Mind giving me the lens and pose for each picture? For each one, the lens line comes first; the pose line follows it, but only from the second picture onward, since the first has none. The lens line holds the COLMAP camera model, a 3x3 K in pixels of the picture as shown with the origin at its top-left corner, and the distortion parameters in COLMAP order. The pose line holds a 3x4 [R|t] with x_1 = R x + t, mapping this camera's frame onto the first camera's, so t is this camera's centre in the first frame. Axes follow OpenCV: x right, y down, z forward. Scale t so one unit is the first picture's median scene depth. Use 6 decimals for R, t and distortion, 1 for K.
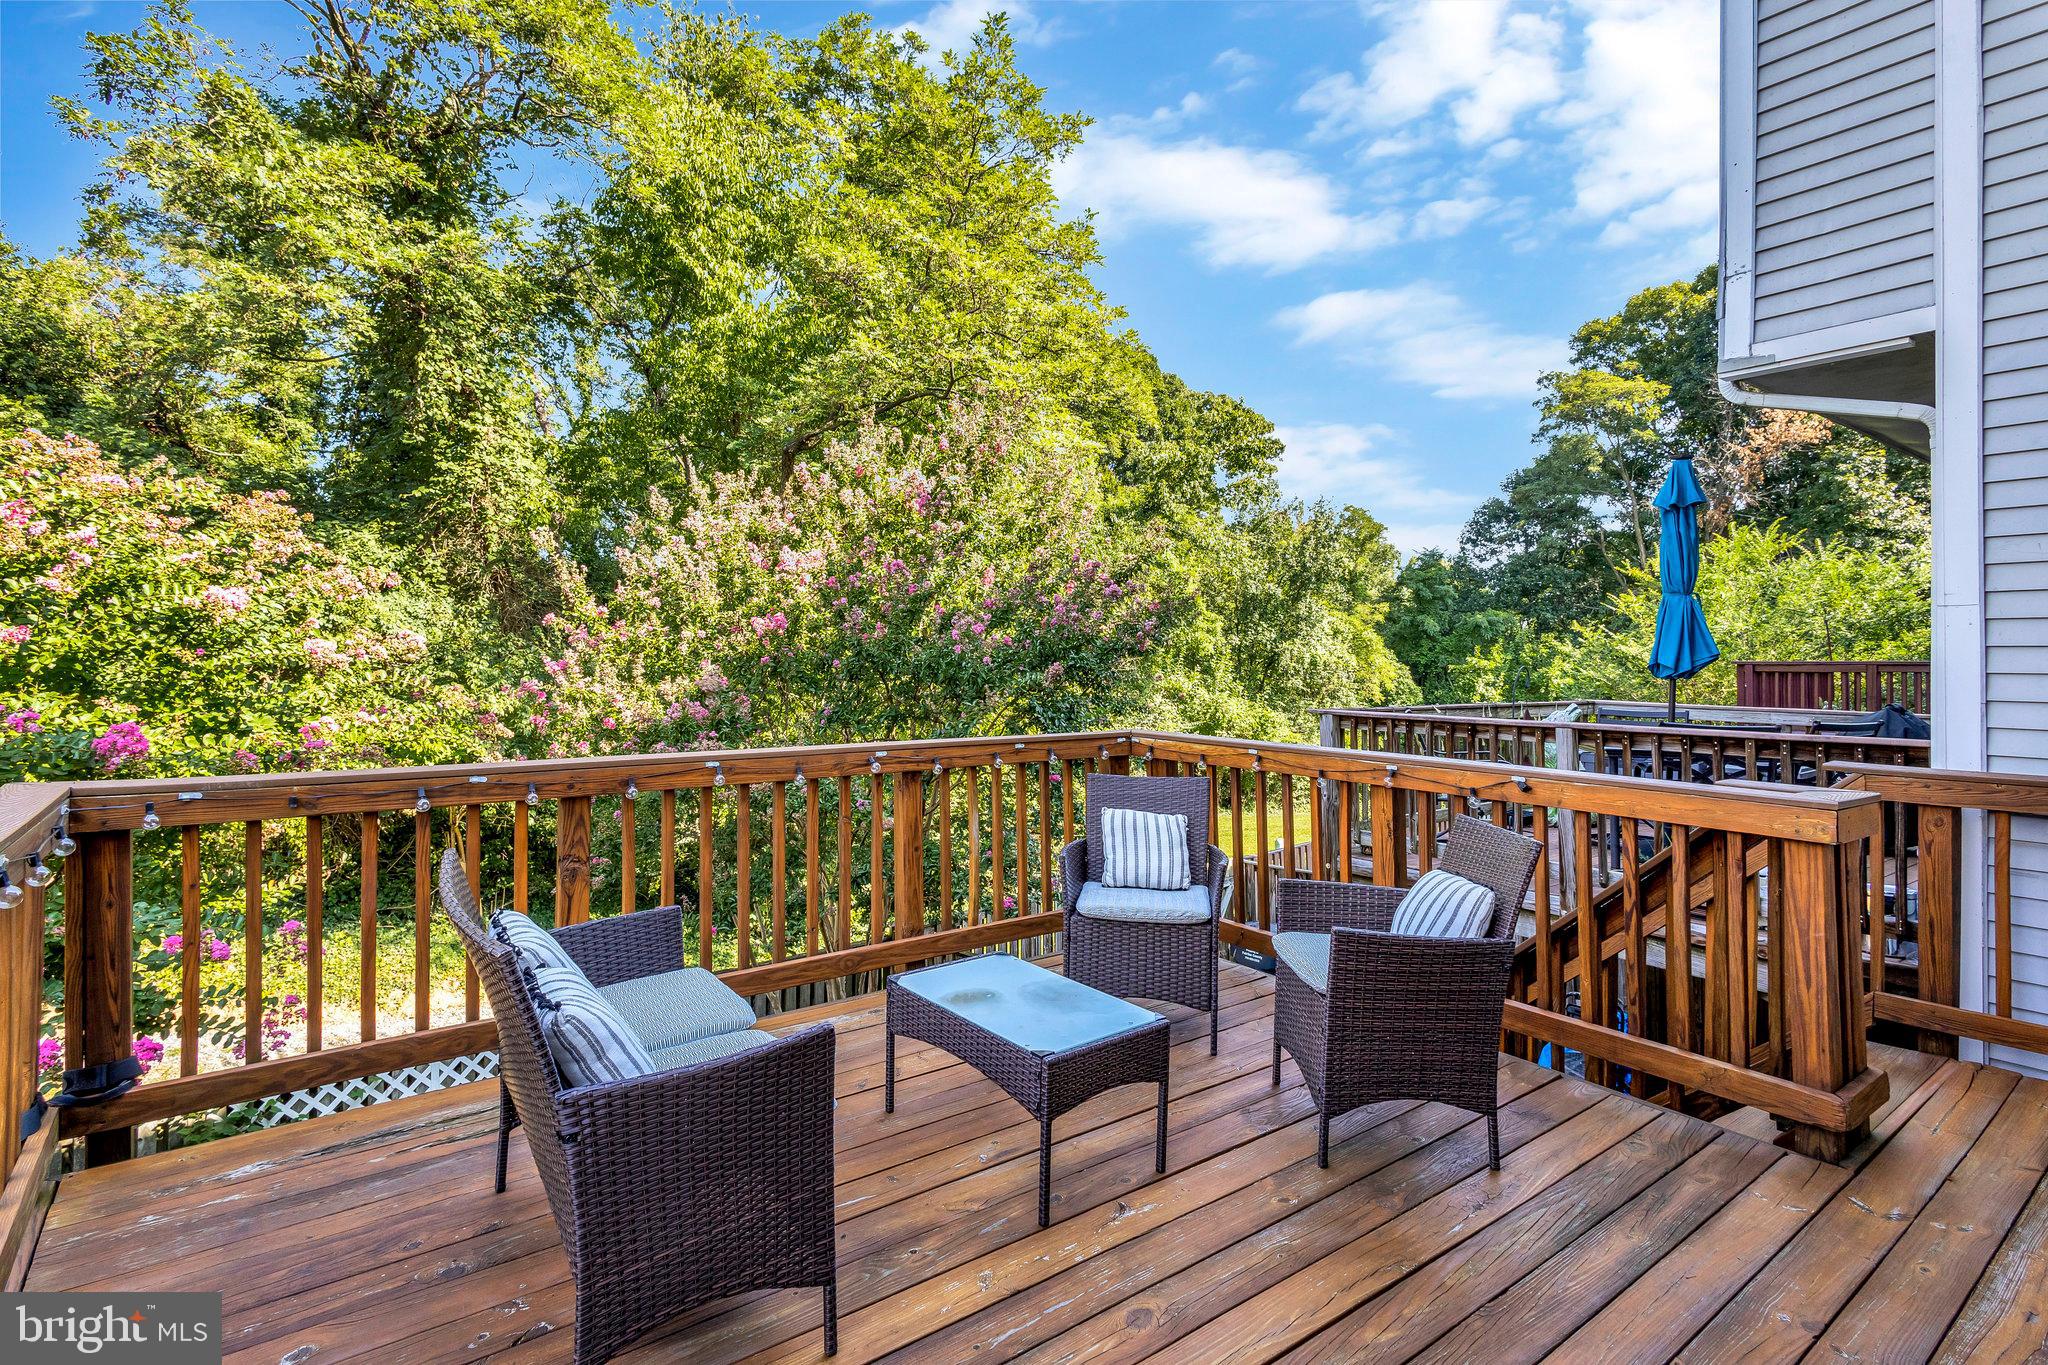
lens RADIAL K [[960.7, 0, 1088.3], [0, 960.7, 675.4], [0, 0, 1]] dist [0.005592, 0.000694]
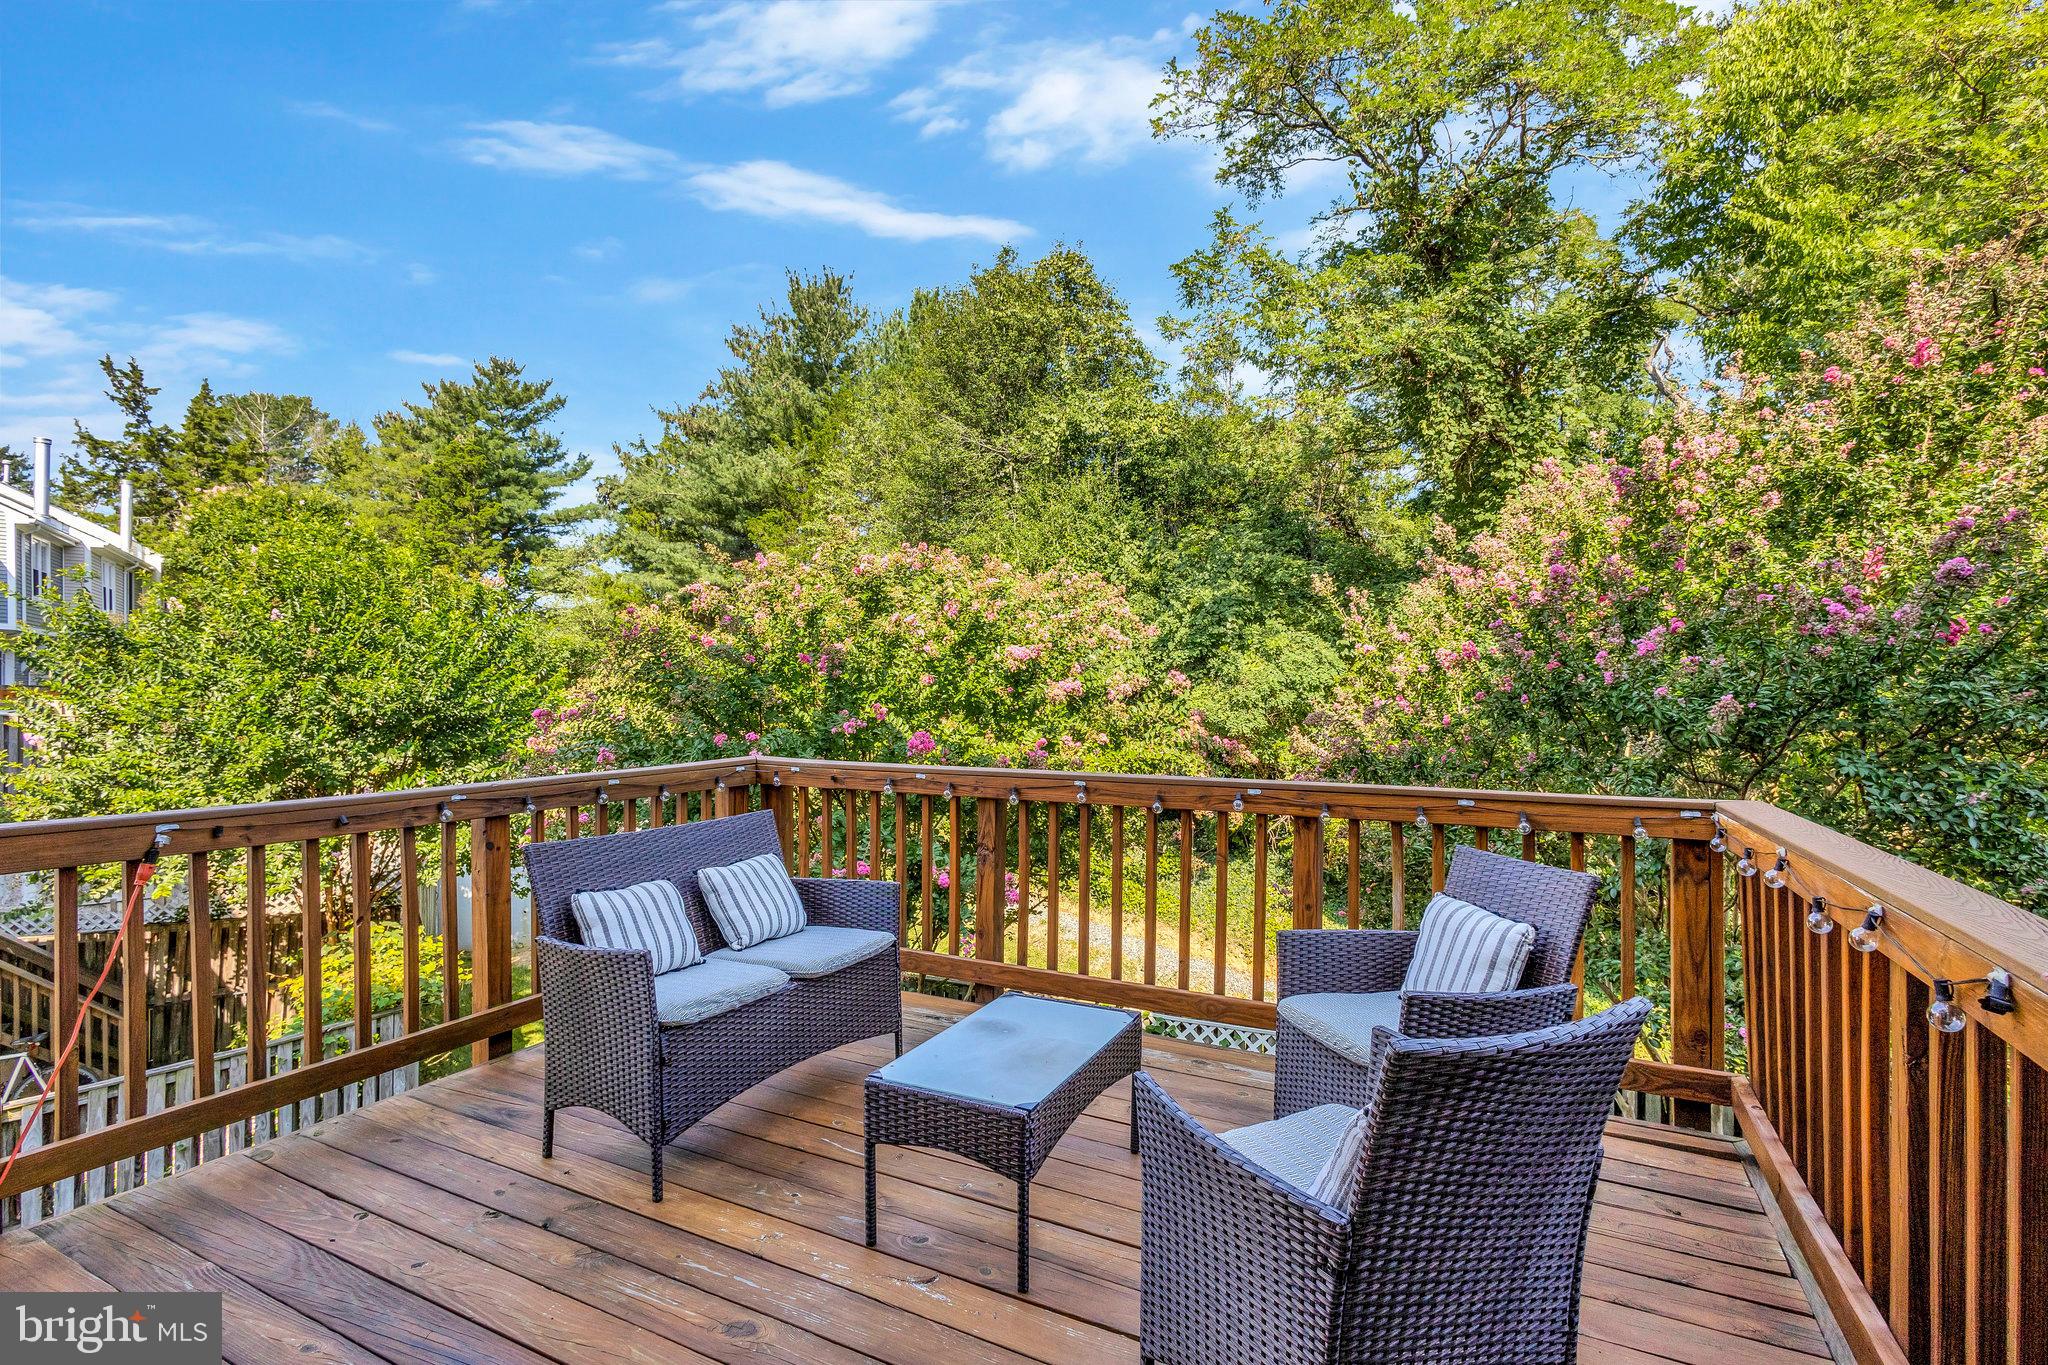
lens RADIAL K [[972.5, 0, 1024.0], [0, 972.5, 682.5], [0, 0, 1]] dist [0.009985, 0.000407]
pose [[0.395631, -0.025600, -0.918053, 0.507035], [0.006182, 0.999663, -0.025212, -0.005201], [0.918389, 0.004299, 0.395656, 0.368722]]
